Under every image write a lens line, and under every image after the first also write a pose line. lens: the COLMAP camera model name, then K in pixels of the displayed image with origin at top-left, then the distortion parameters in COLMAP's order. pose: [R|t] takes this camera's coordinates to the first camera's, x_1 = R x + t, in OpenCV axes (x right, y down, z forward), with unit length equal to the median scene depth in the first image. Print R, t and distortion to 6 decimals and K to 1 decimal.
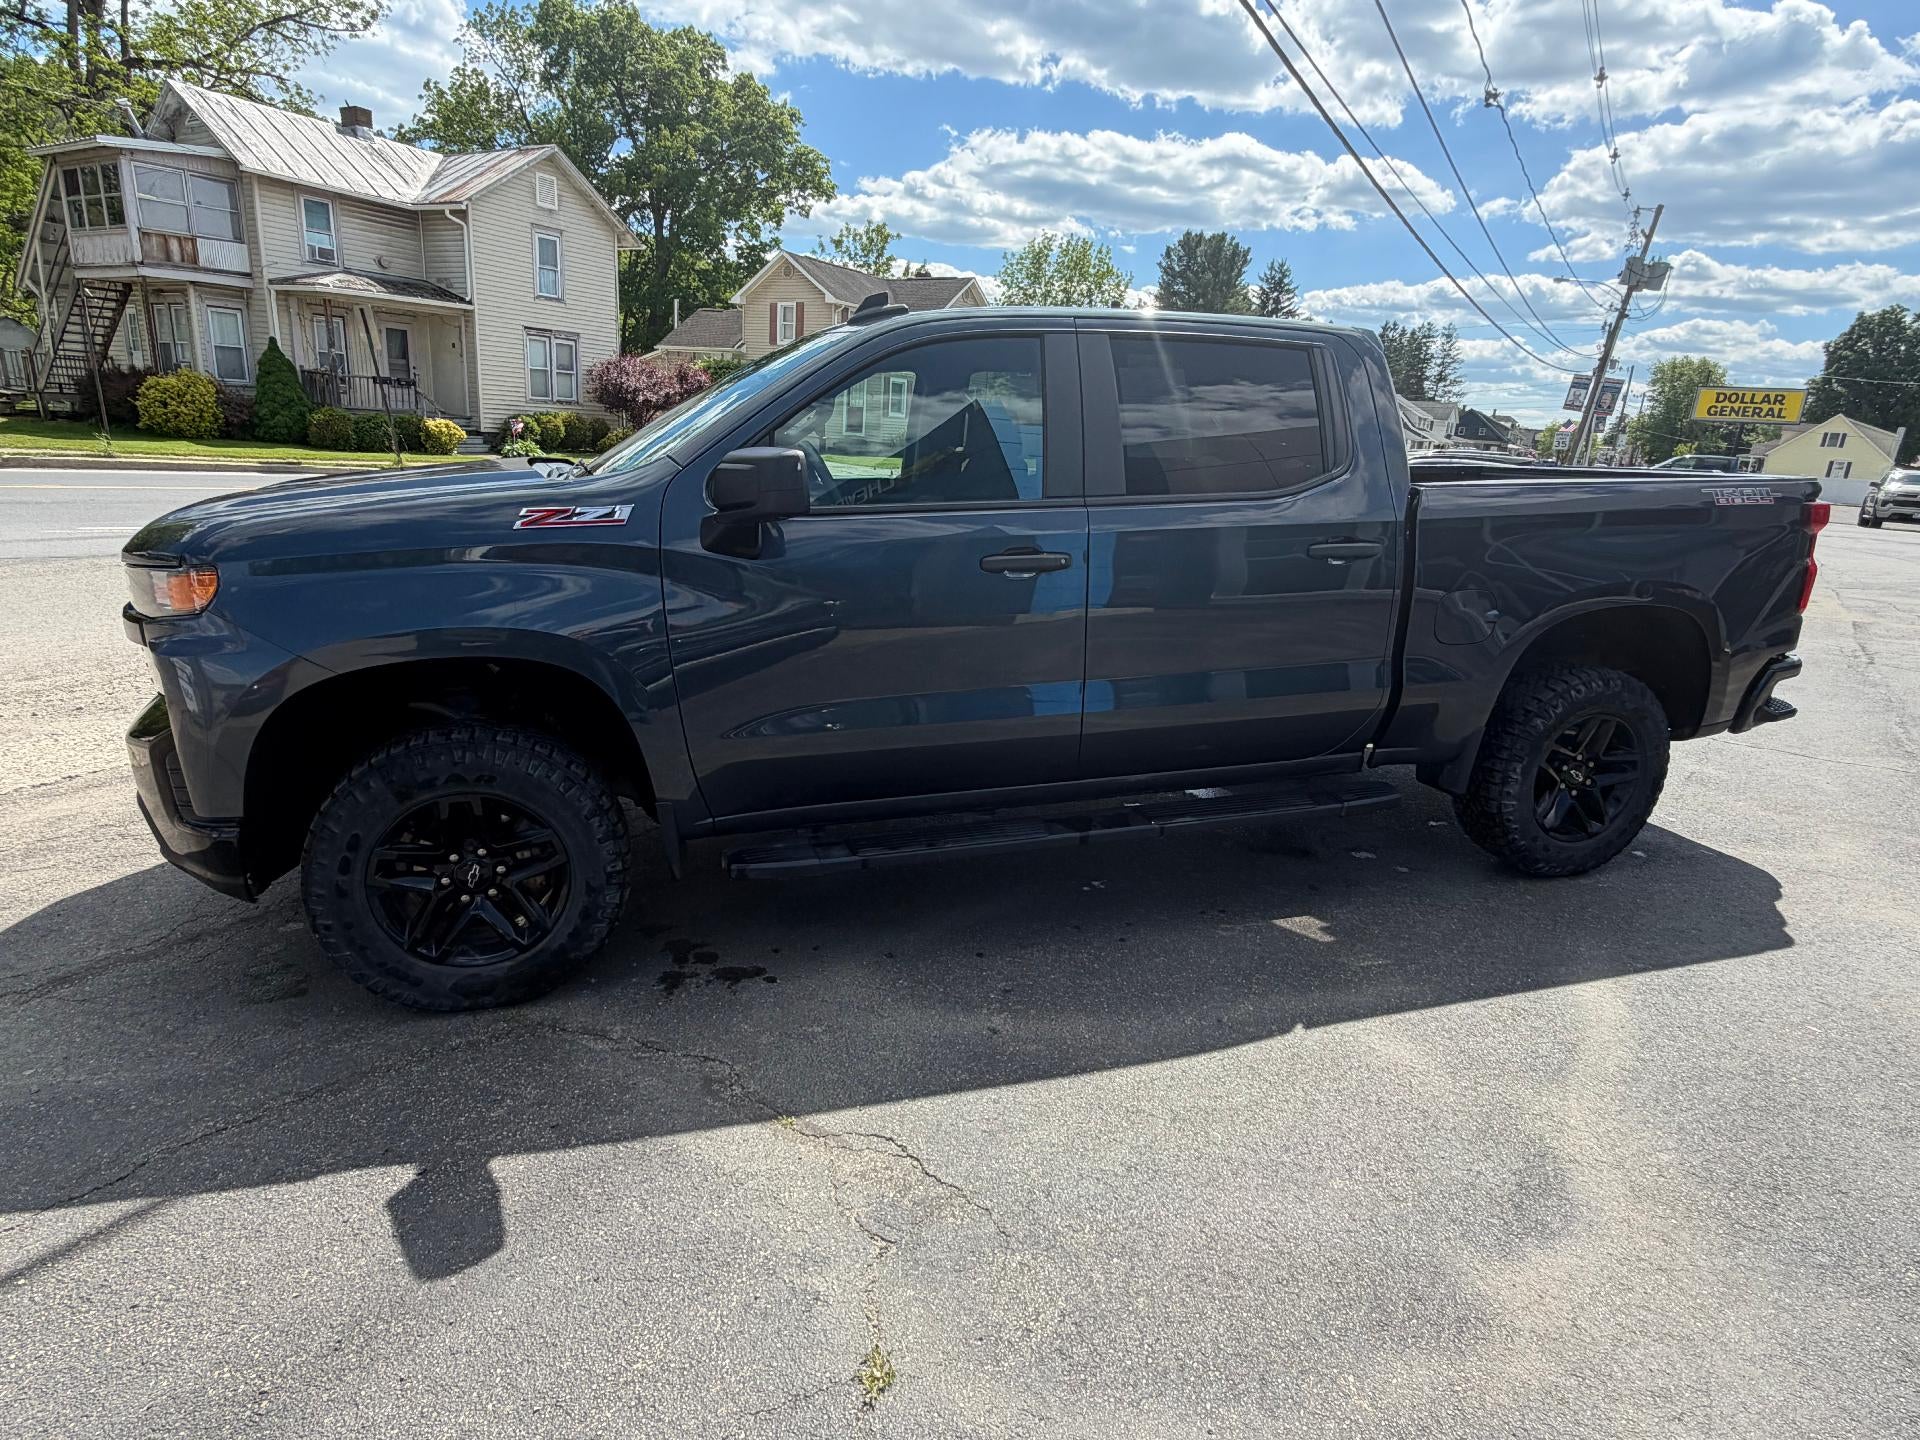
lens RADIAL K [[1034.4, 0, 958.3], [0, 1034.4, 716.5], [0, 0, 1]] dist [-0.002115, 0.000559]
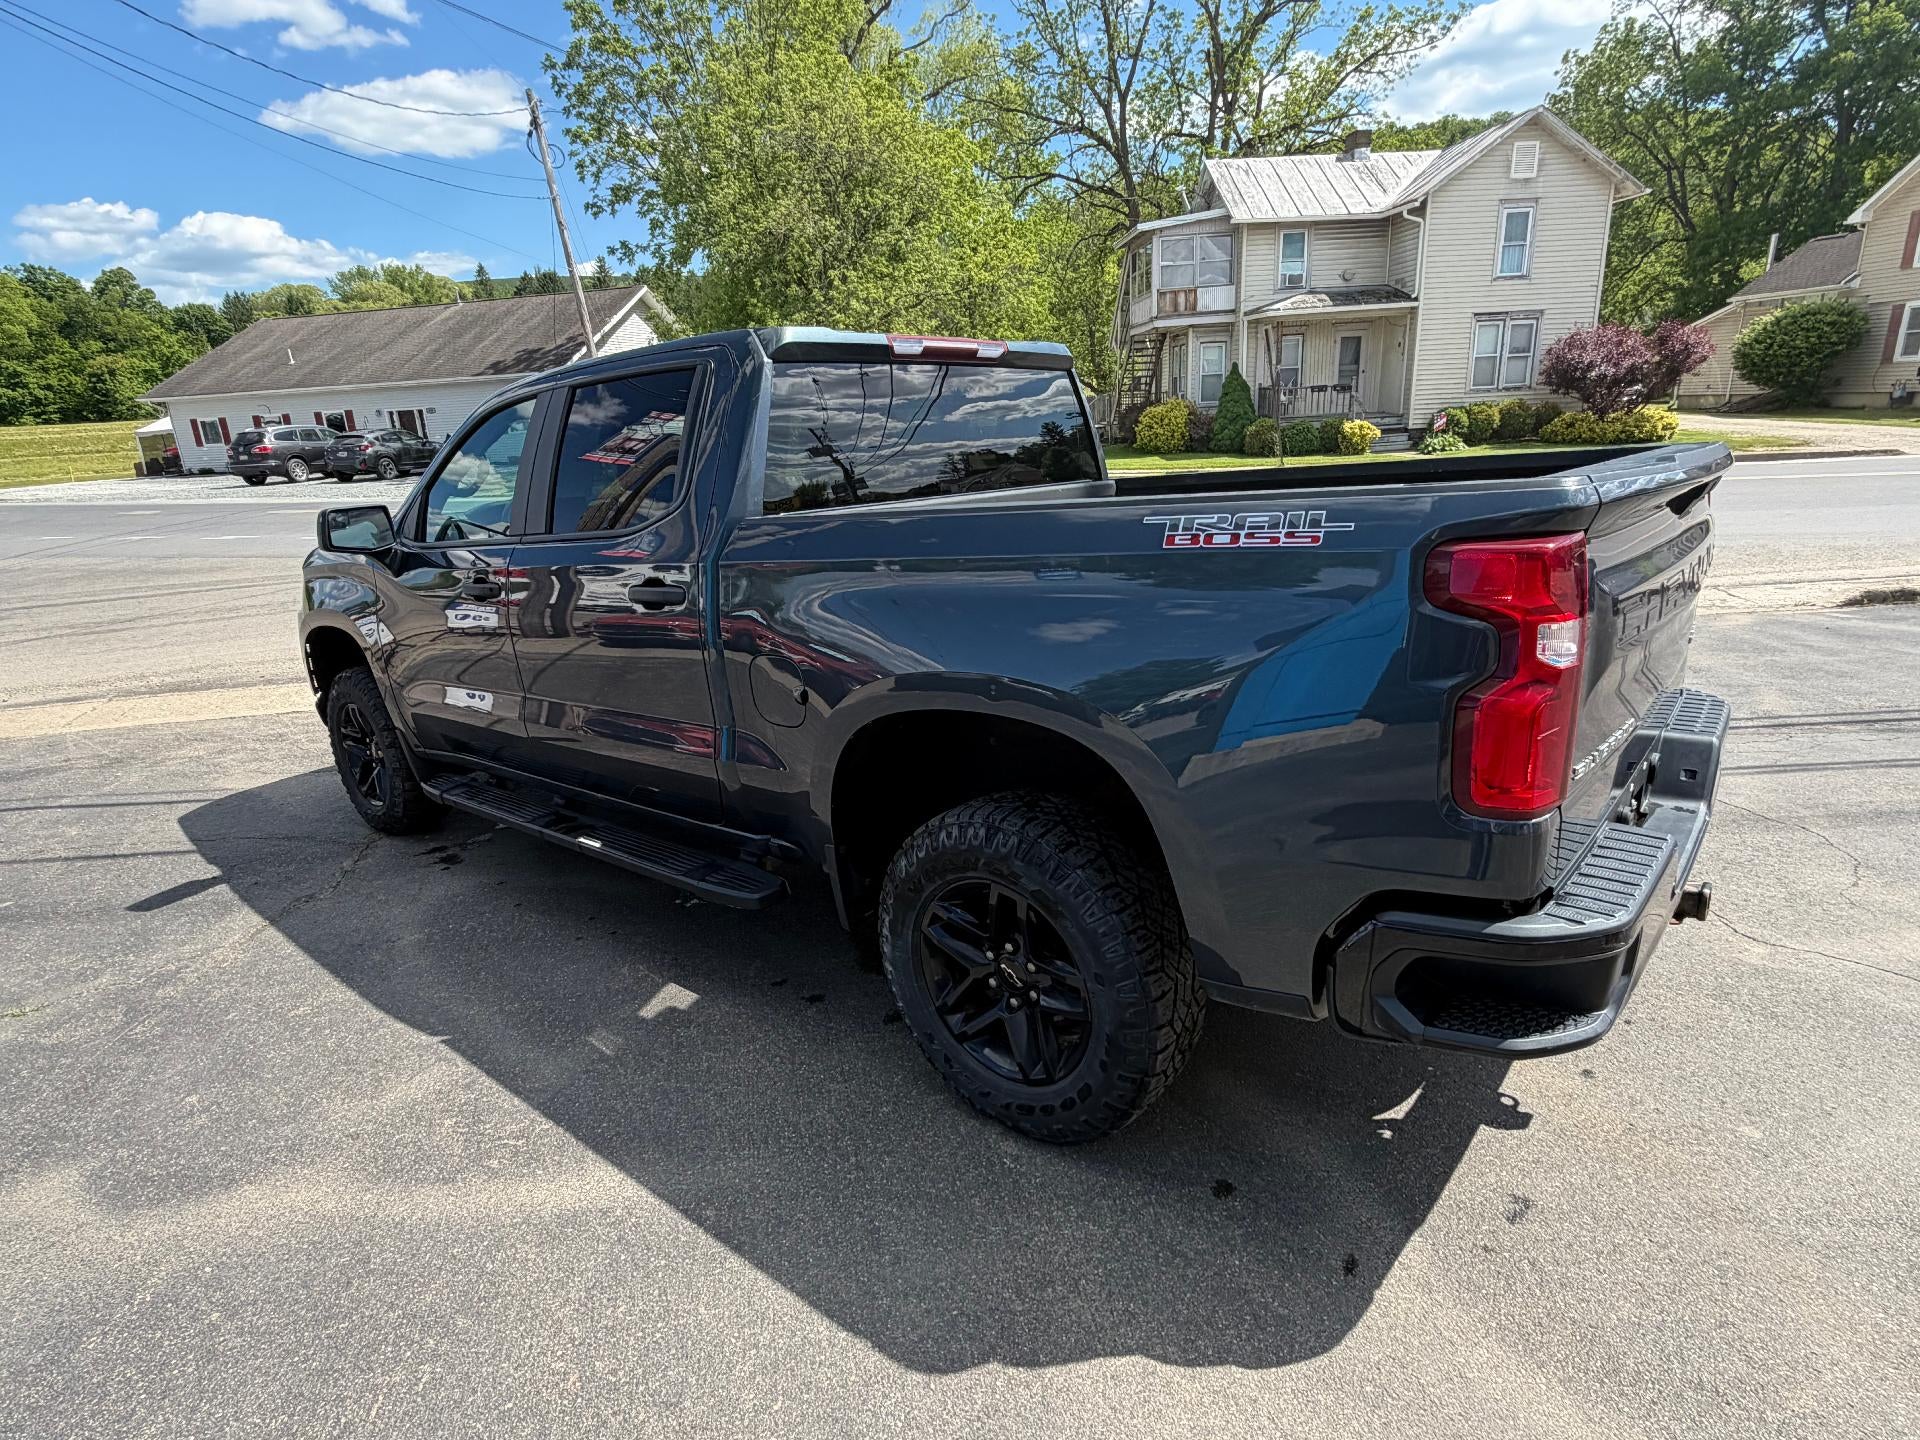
lens RADIAL K [[1020.6, 0, 947.8], [0, 1020.6, 731.2], [0, 0, 1]] dist [0.000836, -0.000589]
pose [[0.537762, 0.167985, -0.826192, 0.098854], [-0.147305, 0.983597, 0.104110, -0.013651], [0.830128, 0.065716, 0.553686, 0.057362]]
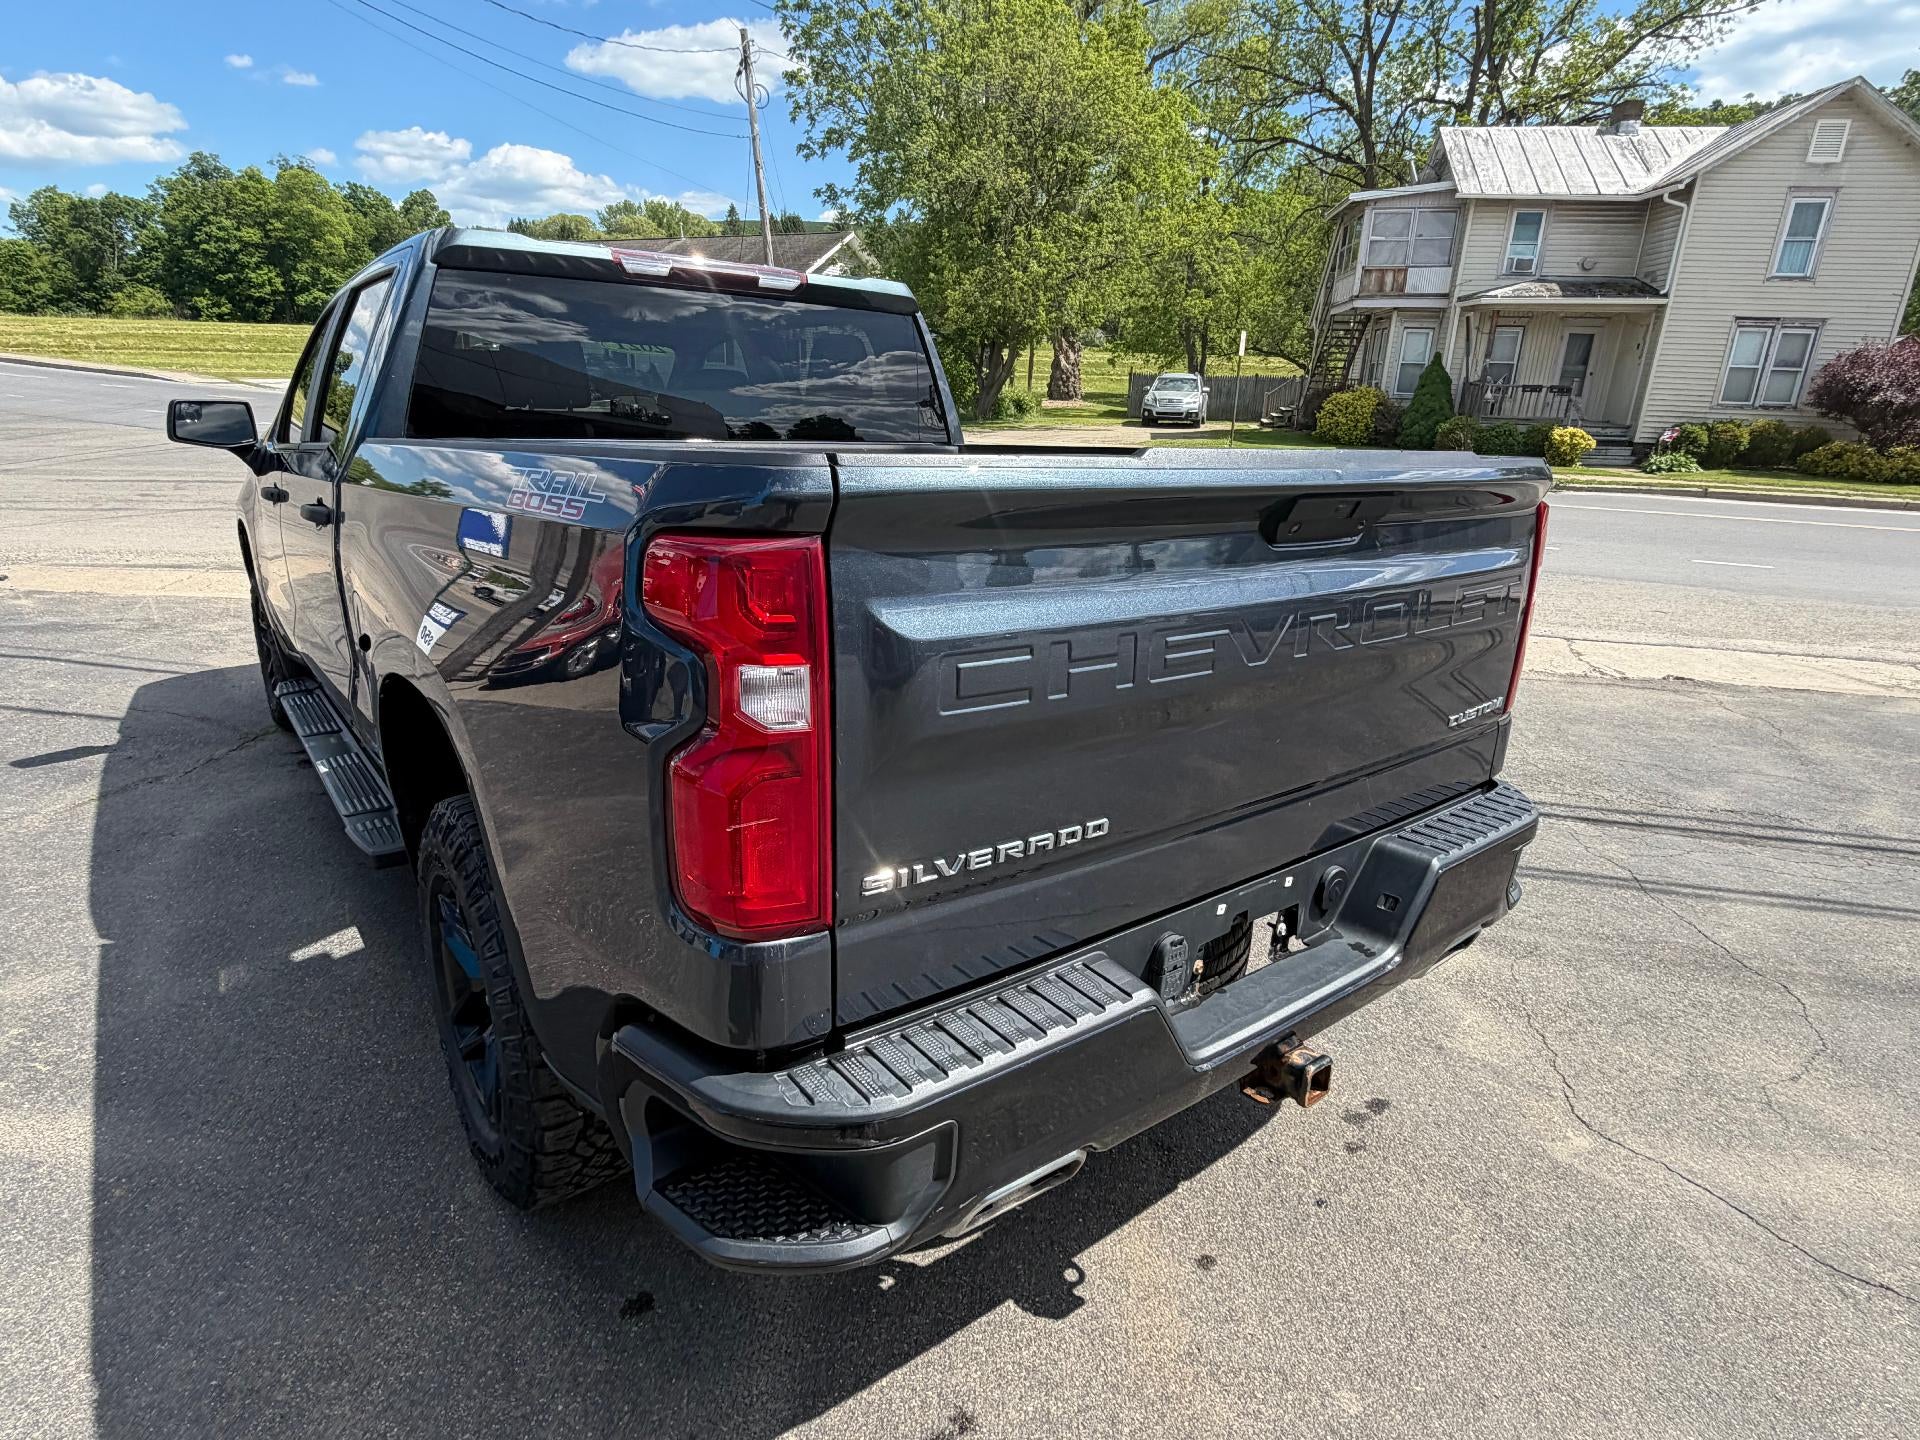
lens RADIAL K [[1018.8, 0, 938.7], [0, 1018.8, 717.0], [0, 0, 1]] dist [0.001503, -0.001233]
pose [[0.353634, 0.249513, -0.901491, 0.104025], [-0.261188, 0.951771, 0.160972, -0.020977], [0.898178, 0.178534, 0.401748, 0.090337]]
